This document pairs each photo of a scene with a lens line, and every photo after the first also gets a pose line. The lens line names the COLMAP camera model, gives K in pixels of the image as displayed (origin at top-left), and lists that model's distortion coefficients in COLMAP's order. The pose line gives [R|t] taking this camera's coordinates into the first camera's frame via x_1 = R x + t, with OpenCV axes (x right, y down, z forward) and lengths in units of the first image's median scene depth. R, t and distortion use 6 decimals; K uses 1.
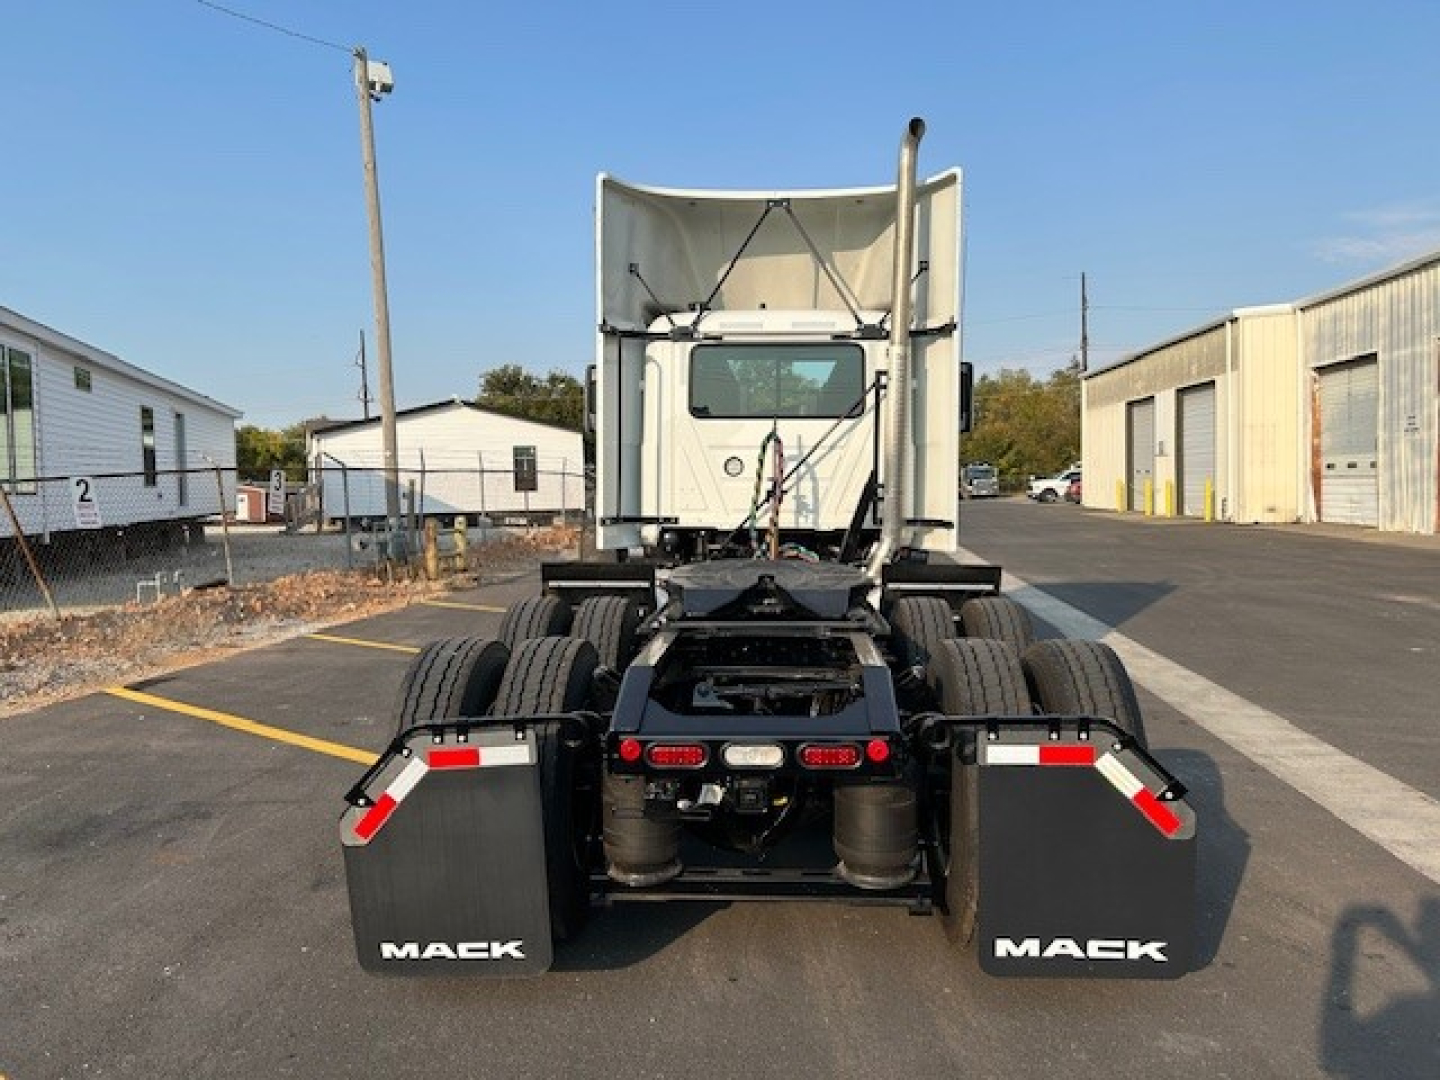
lens RADIAL K [[1114.9, 0, 720.0], [0, 1114.9, 540.0], [0, 0, 1]] dist [0.067830, -0.083638]
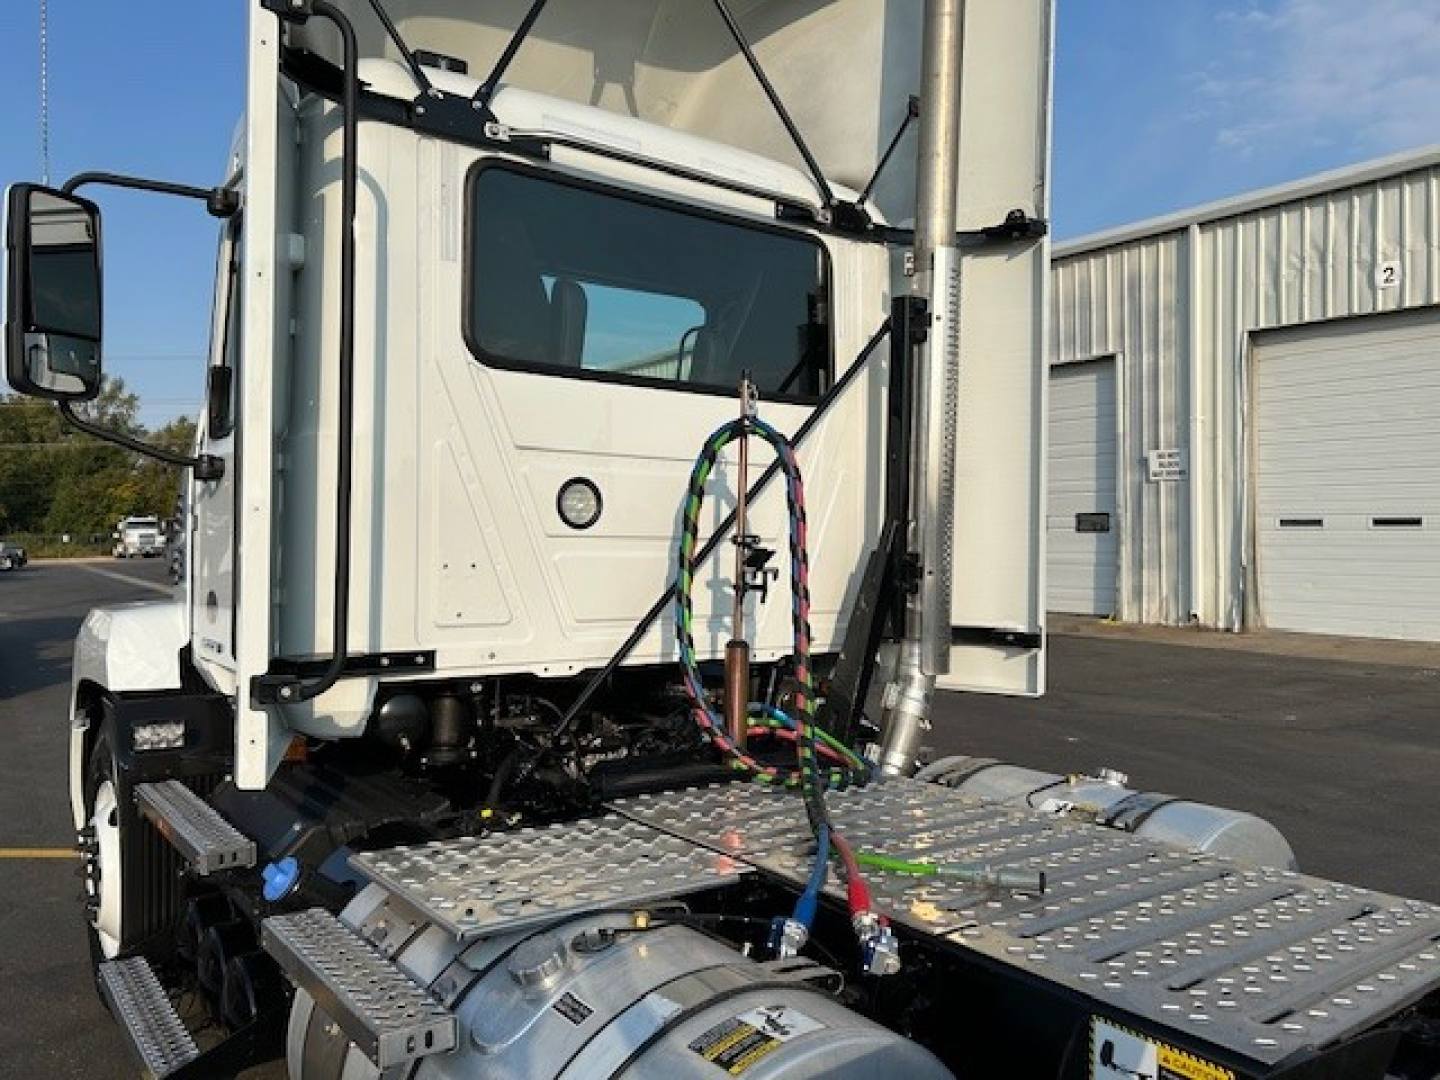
lens RADIAL K [[1071.6, 0, 723.2], [0, 1071.6, 569.4], [0, 0, 1]] dist [0.000908, -0.066452]
pose [[0.759418, -0.008288, 0.650550, -0.188171], [0.027319, 0.999443, -0.019158, -0.037534], [-0.650029, 0.032321, 0.759222, 0.714906]]
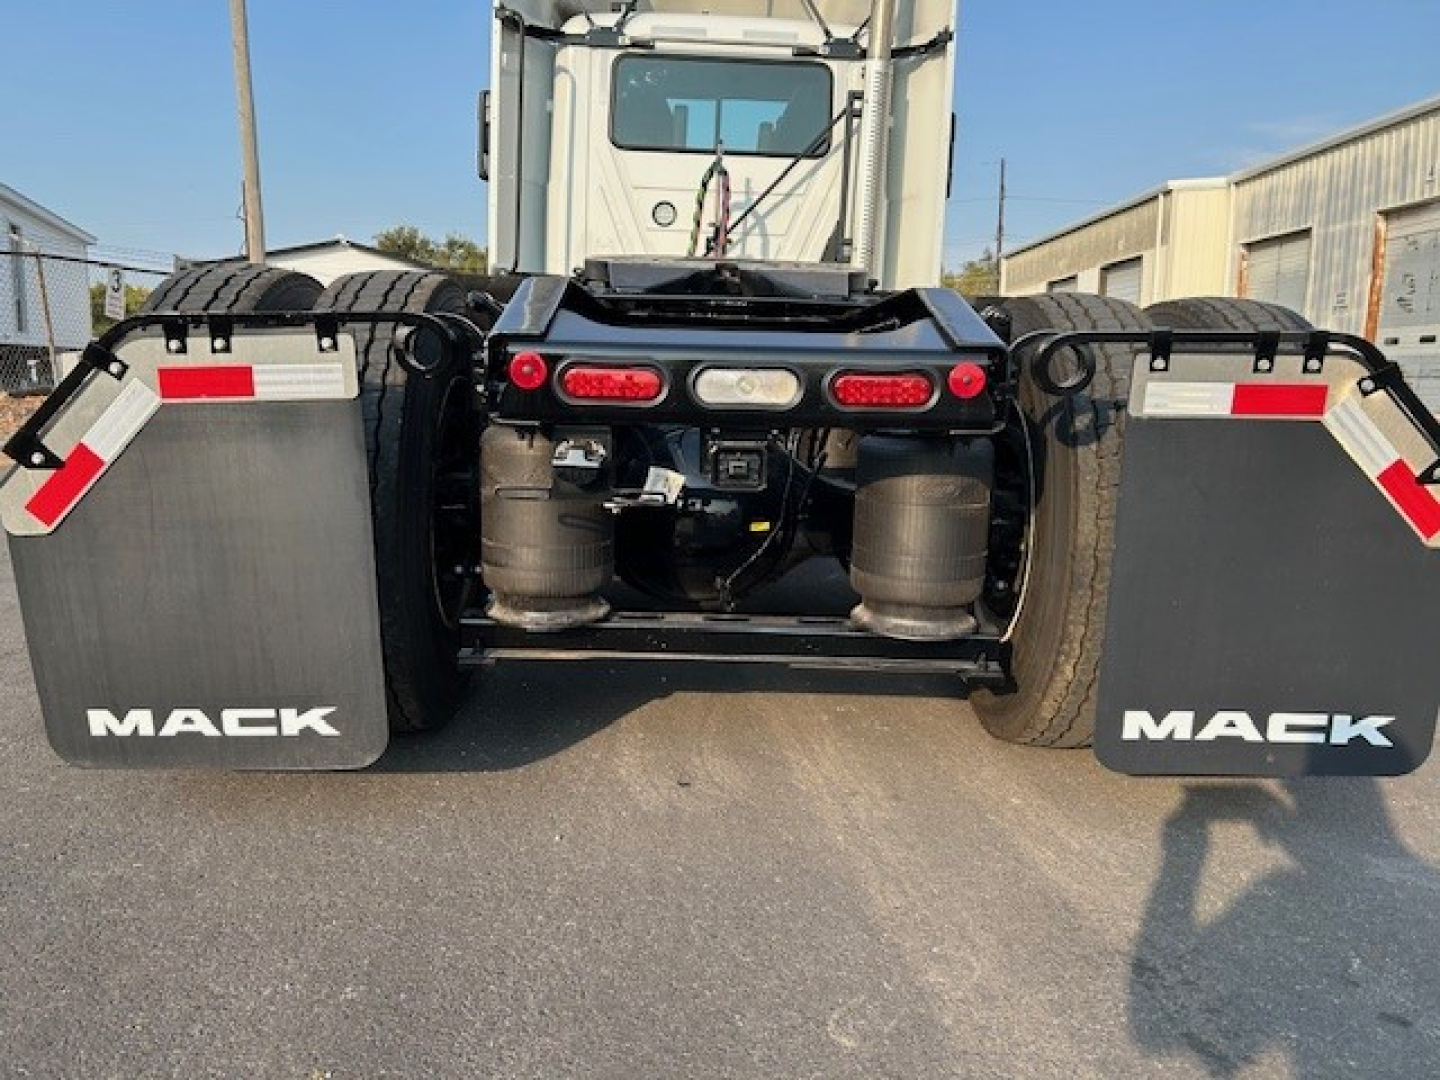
lens RADIAL K [[1114.9, 0, 720.0], [0, 1114.9, 540.0], [0, 0, 1]] dist [0.067830, -0.083638]
pose [[0.995603, 0.028022, 0.089386, -0.013560], [-0.036553, 0.994780, 0.095276, 0.089767], [-0.086249, -0.098124, 0.991430, 0.178461]]
